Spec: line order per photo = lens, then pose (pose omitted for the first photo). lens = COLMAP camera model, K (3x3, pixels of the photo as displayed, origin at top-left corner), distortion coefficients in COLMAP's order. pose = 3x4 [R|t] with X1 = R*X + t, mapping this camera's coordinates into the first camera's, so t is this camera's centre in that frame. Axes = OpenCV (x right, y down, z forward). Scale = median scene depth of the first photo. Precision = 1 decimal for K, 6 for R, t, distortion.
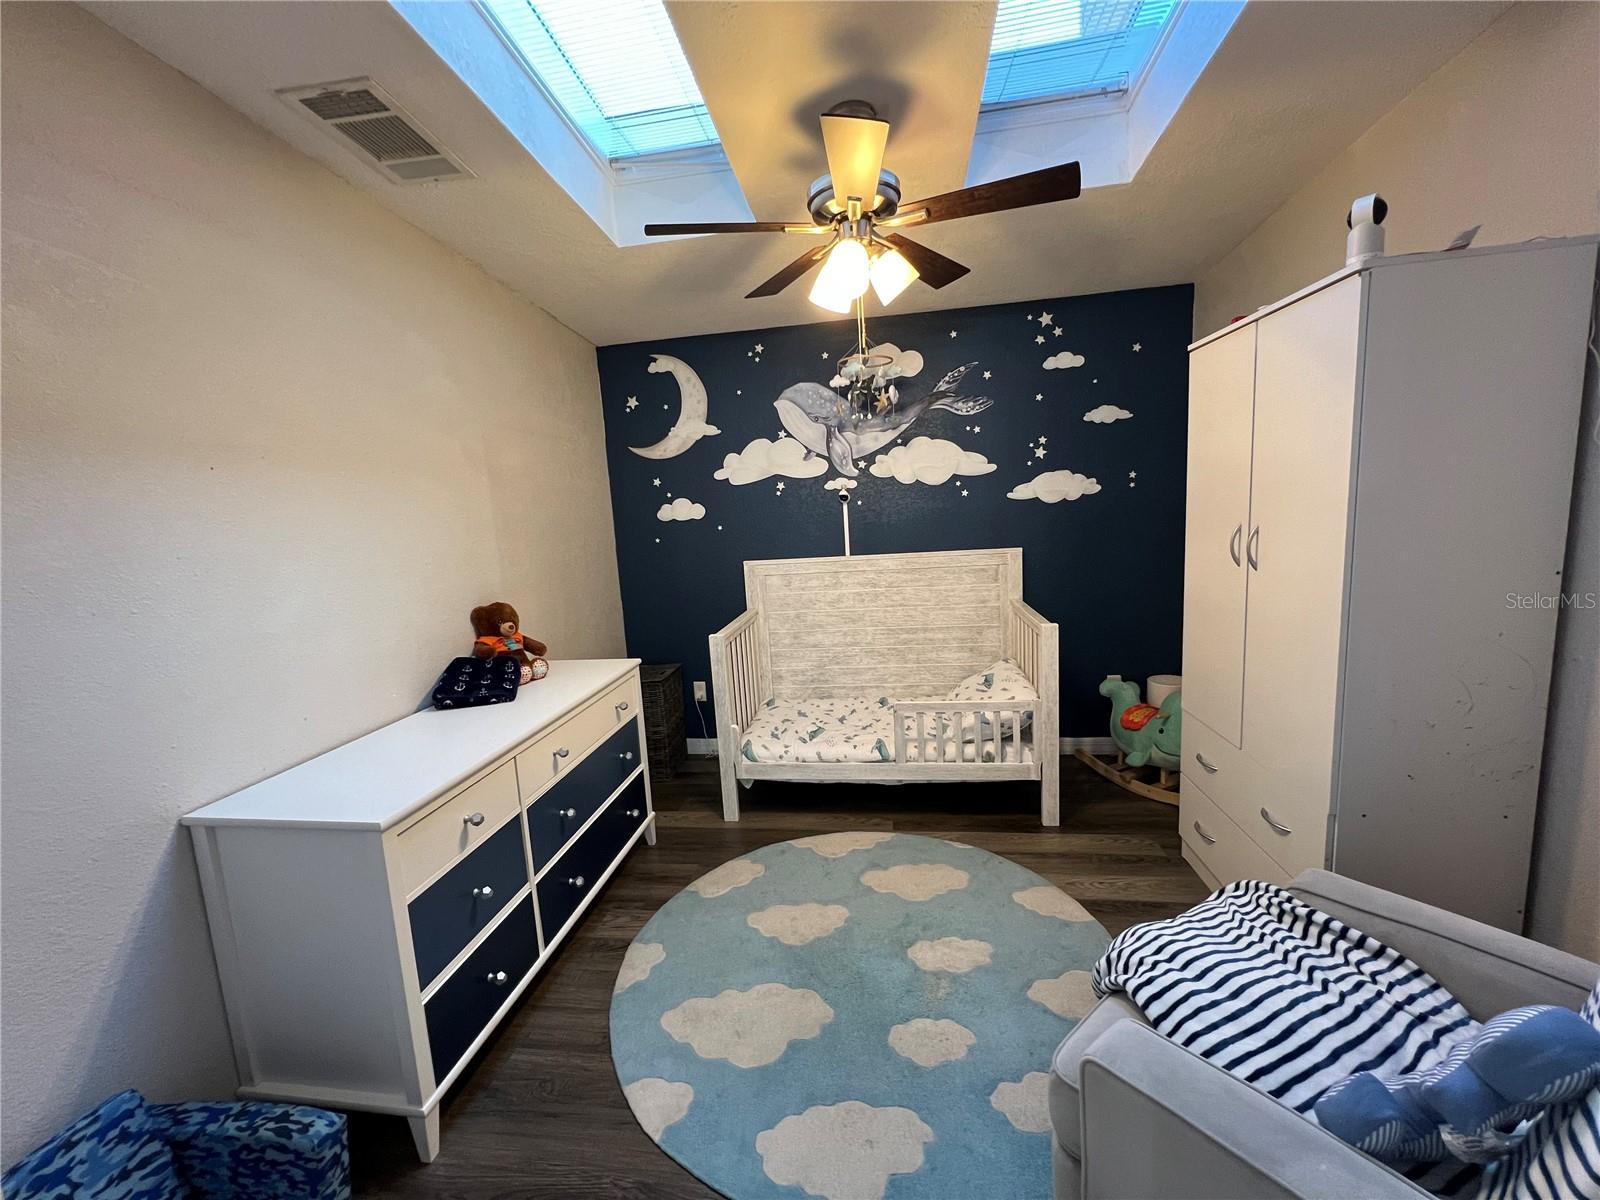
lens RADIAL K [[641.0, 0, 793.8], [0, 641.0, 597.7], [0, 0, 1]] dist [-0.000388, -0.000500]
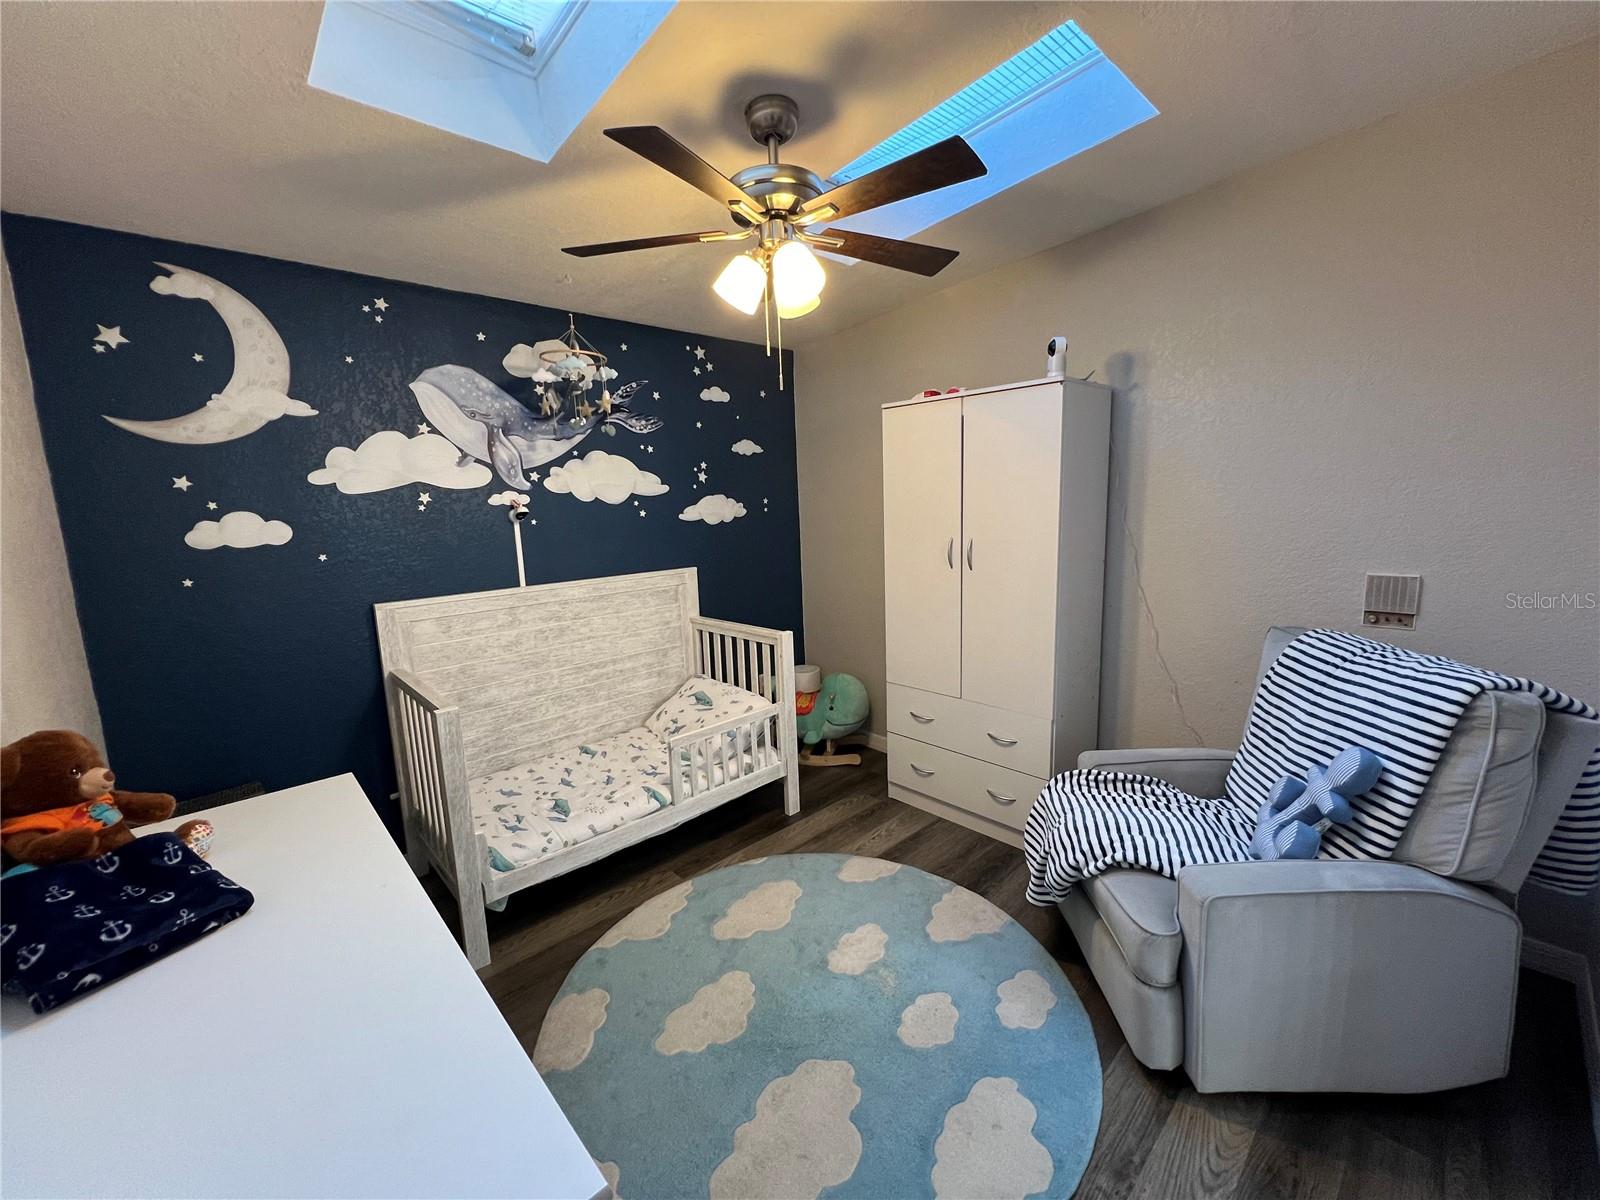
lens RADIAL K [[641.0, 0, 793.8], [0, 641.0, 597.7], [0, 0, 1]] dist [-0.000388, -0.000500]
pose [[0.617539, -0.080127, 0.782448, -0.358411], [0.111495, 0.993670, 0.013762, -0.024936], [-0.778598, 0.078740, 0.622563, 0.231443]]
